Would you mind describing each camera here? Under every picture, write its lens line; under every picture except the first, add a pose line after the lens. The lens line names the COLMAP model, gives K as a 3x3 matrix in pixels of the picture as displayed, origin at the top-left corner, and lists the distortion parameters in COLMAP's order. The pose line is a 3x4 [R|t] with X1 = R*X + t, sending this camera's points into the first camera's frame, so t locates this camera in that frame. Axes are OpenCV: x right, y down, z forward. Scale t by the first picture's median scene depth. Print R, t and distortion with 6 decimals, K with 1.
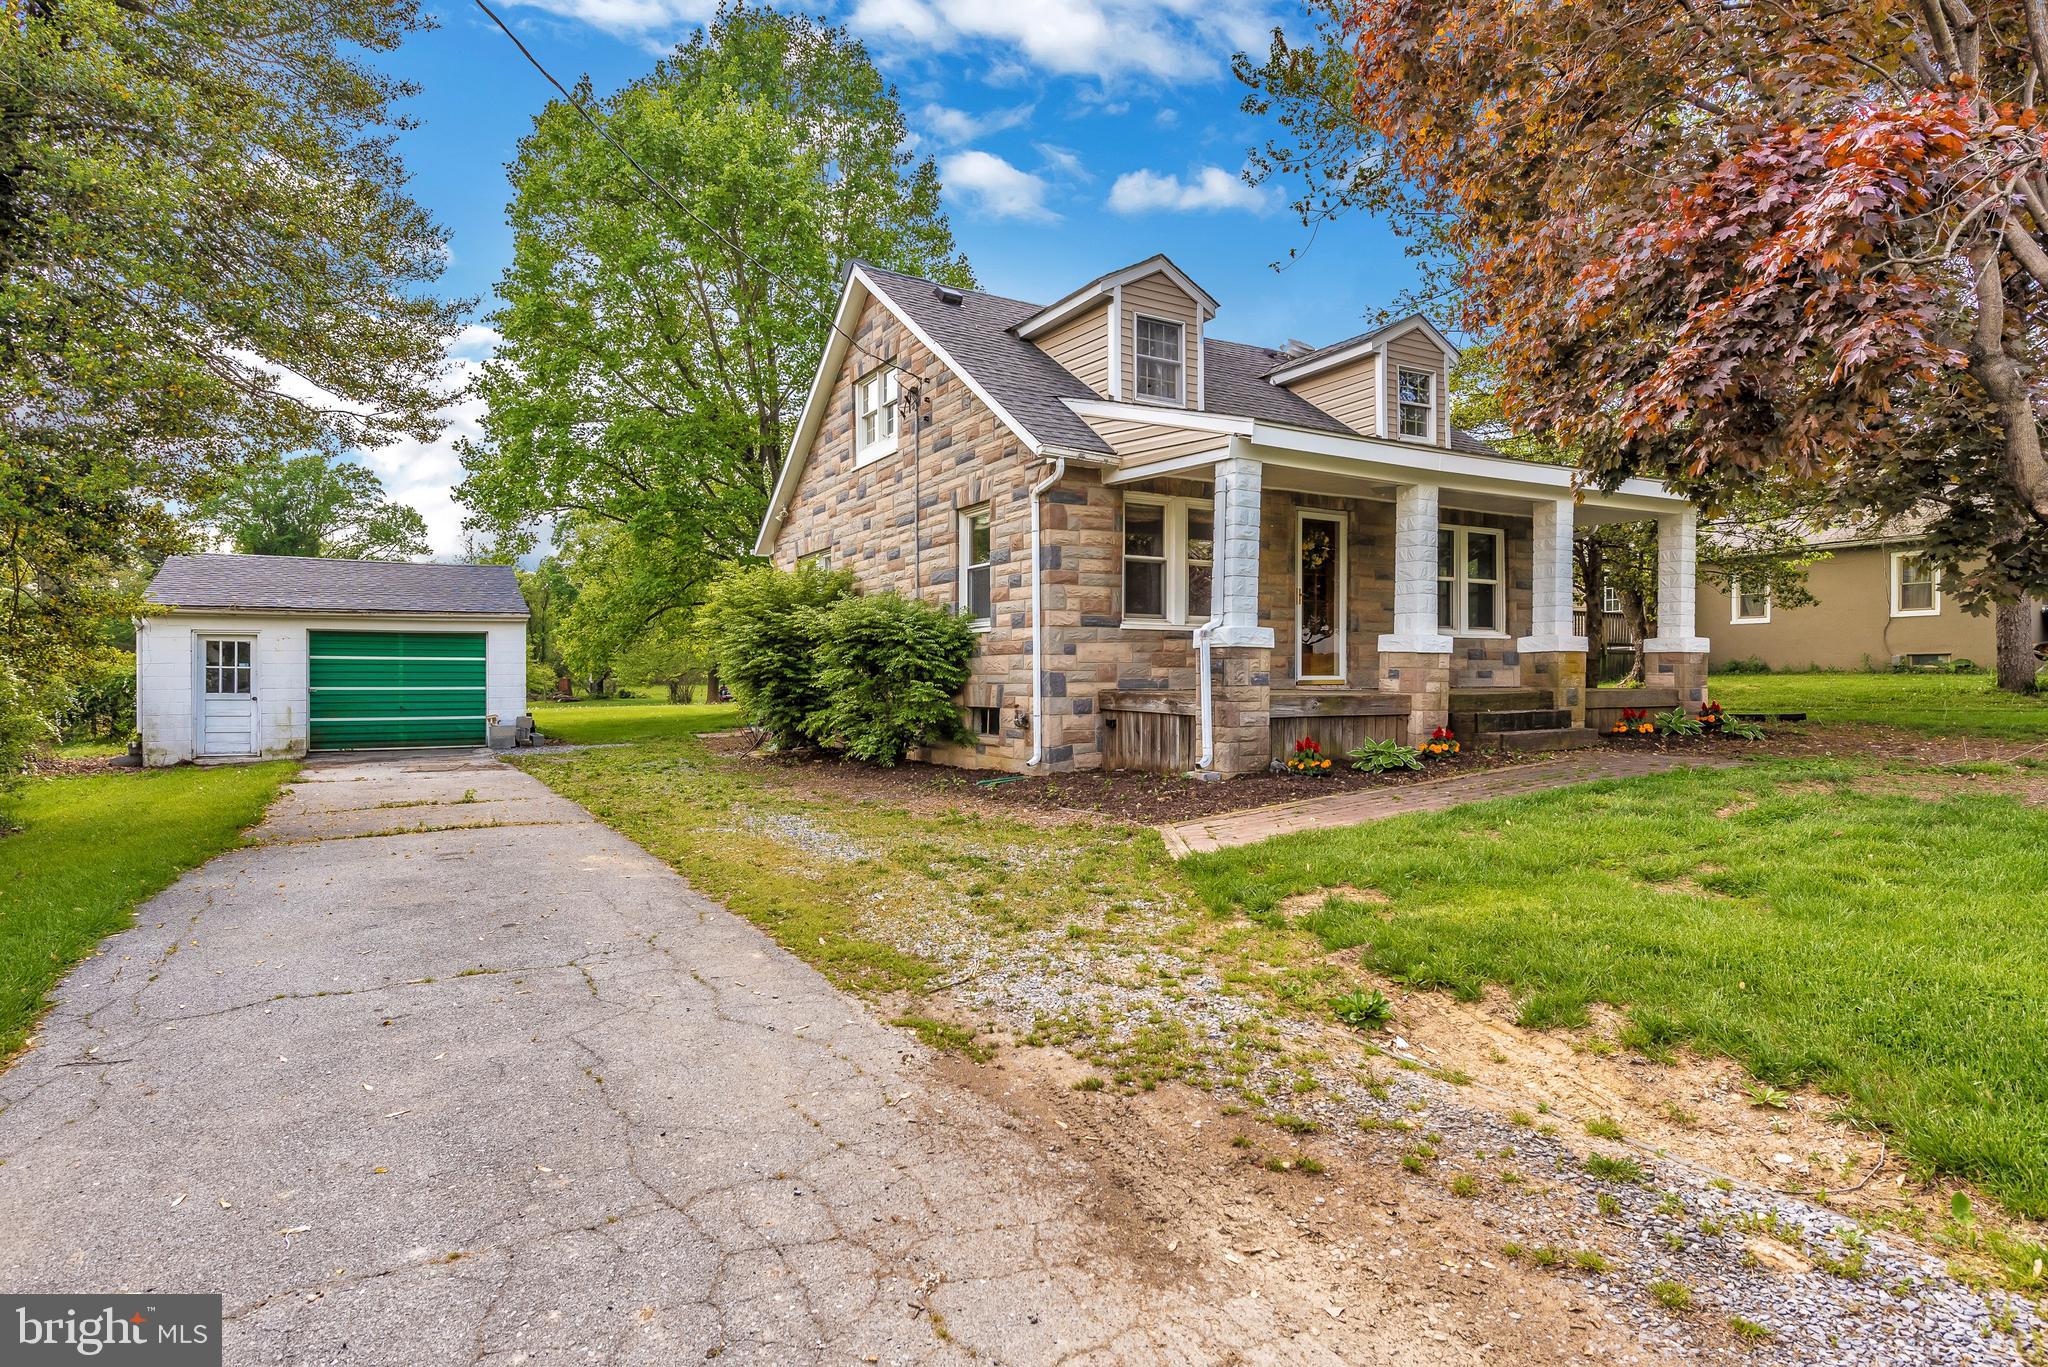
lens RADIAL K [[1100.0, 0, 1008.1], [0, 1100.0, 683.4], [0, 0, 1]] dist [-0.000696, -0.009134]
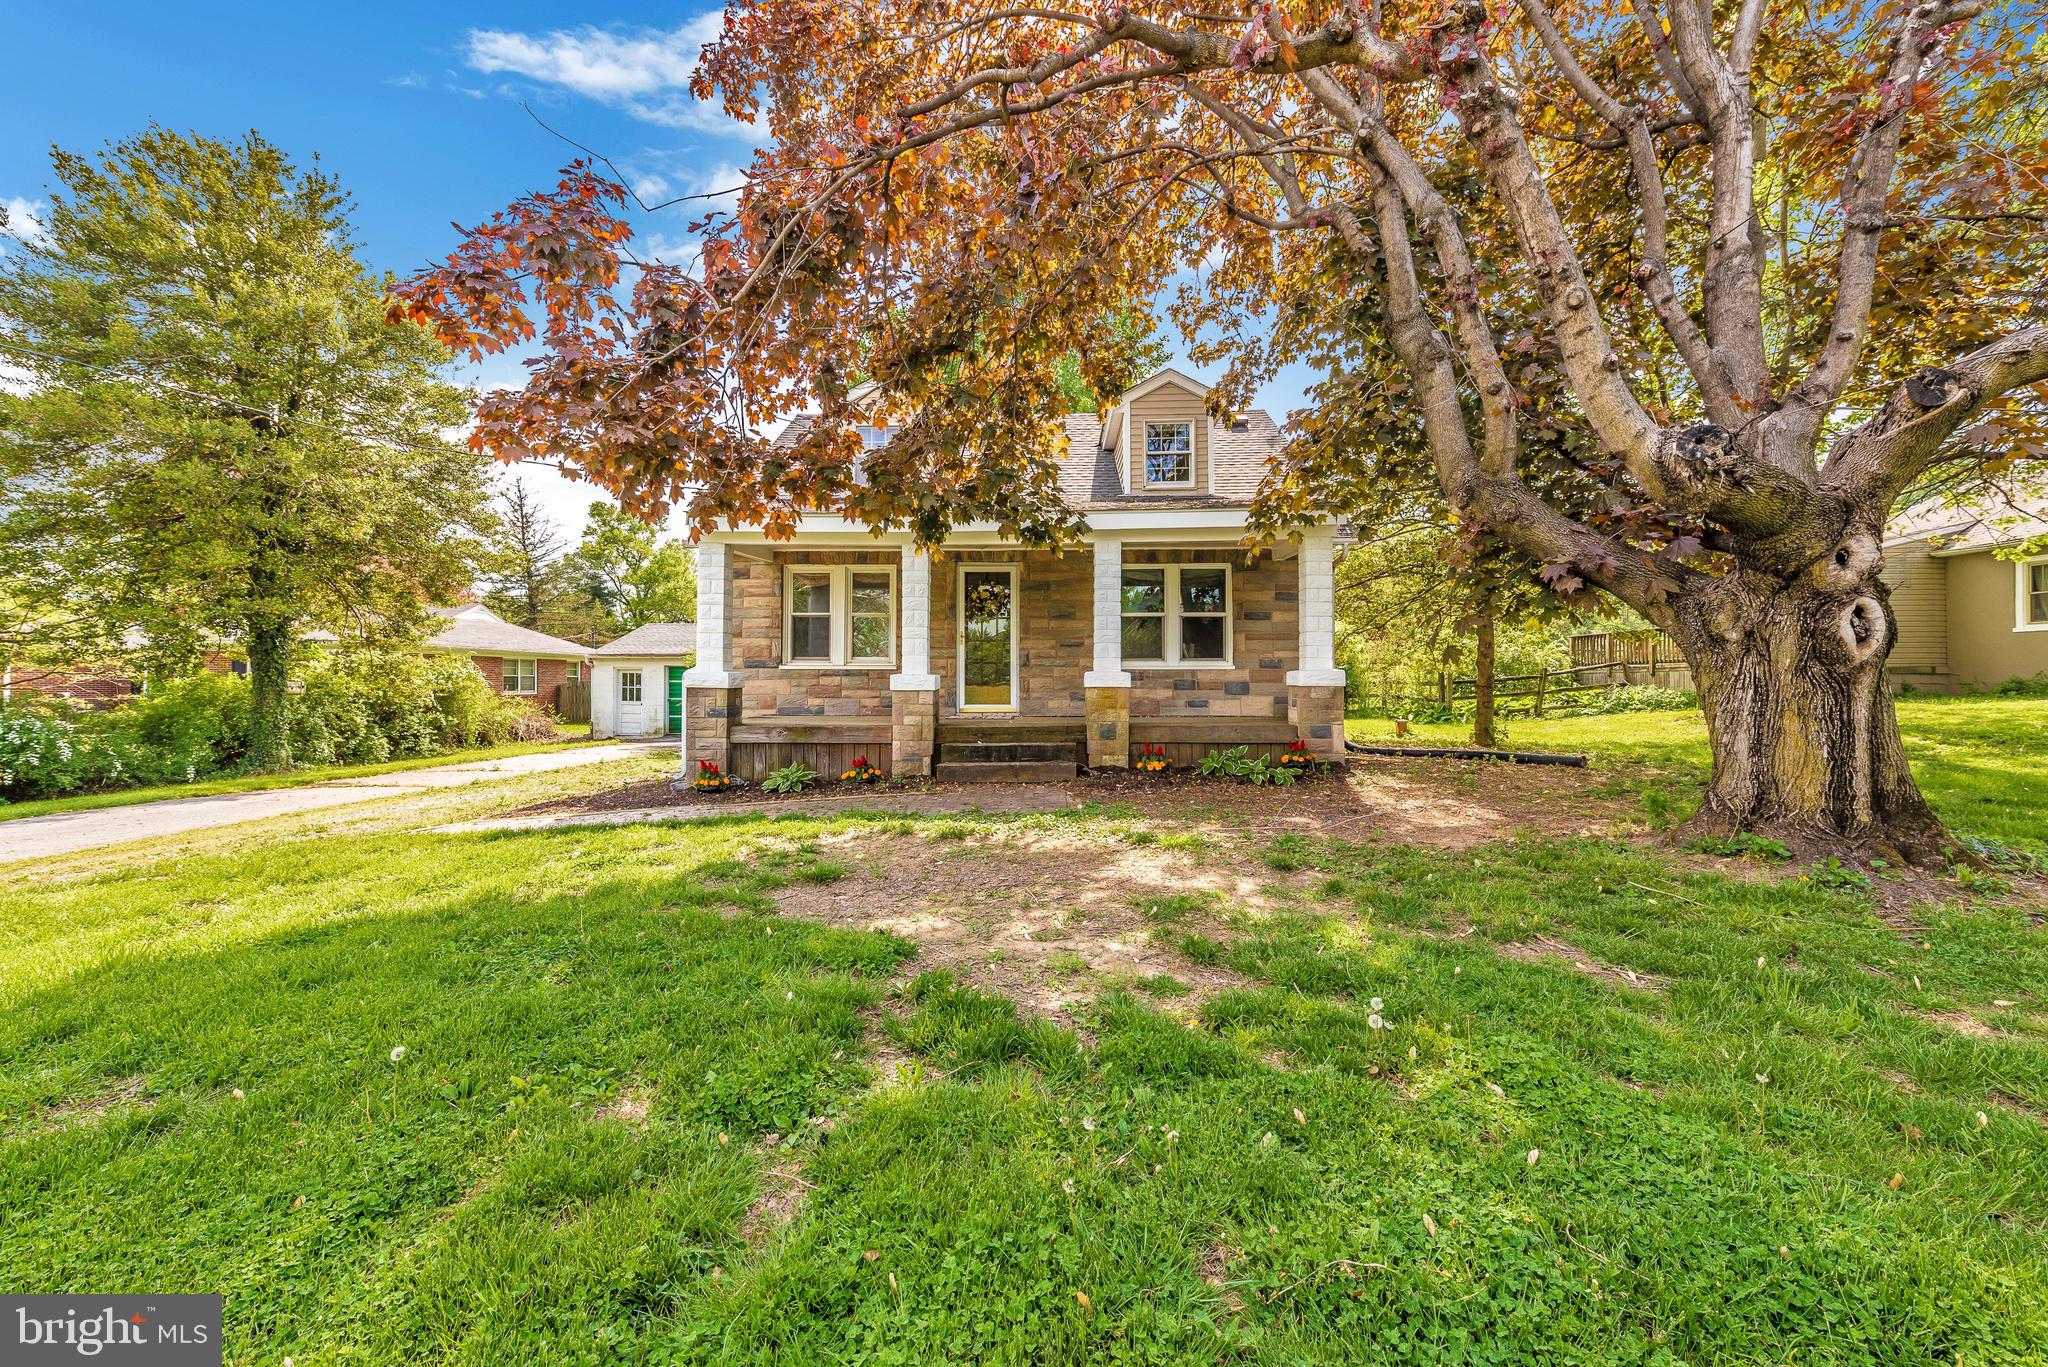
lens RADIAL K [[775.4, 0, 1025.1], [0, 775.4, 683.2], [0, 0, 1]] dist [0.001915, 0.000156]
pose [[0.846321, 0.002106, -0.532669, 0.701191], [-0.004288, 0.999987, -0.002859, -0.025562], [0.532656, 0.004703, 0.846319, 0.296132]]
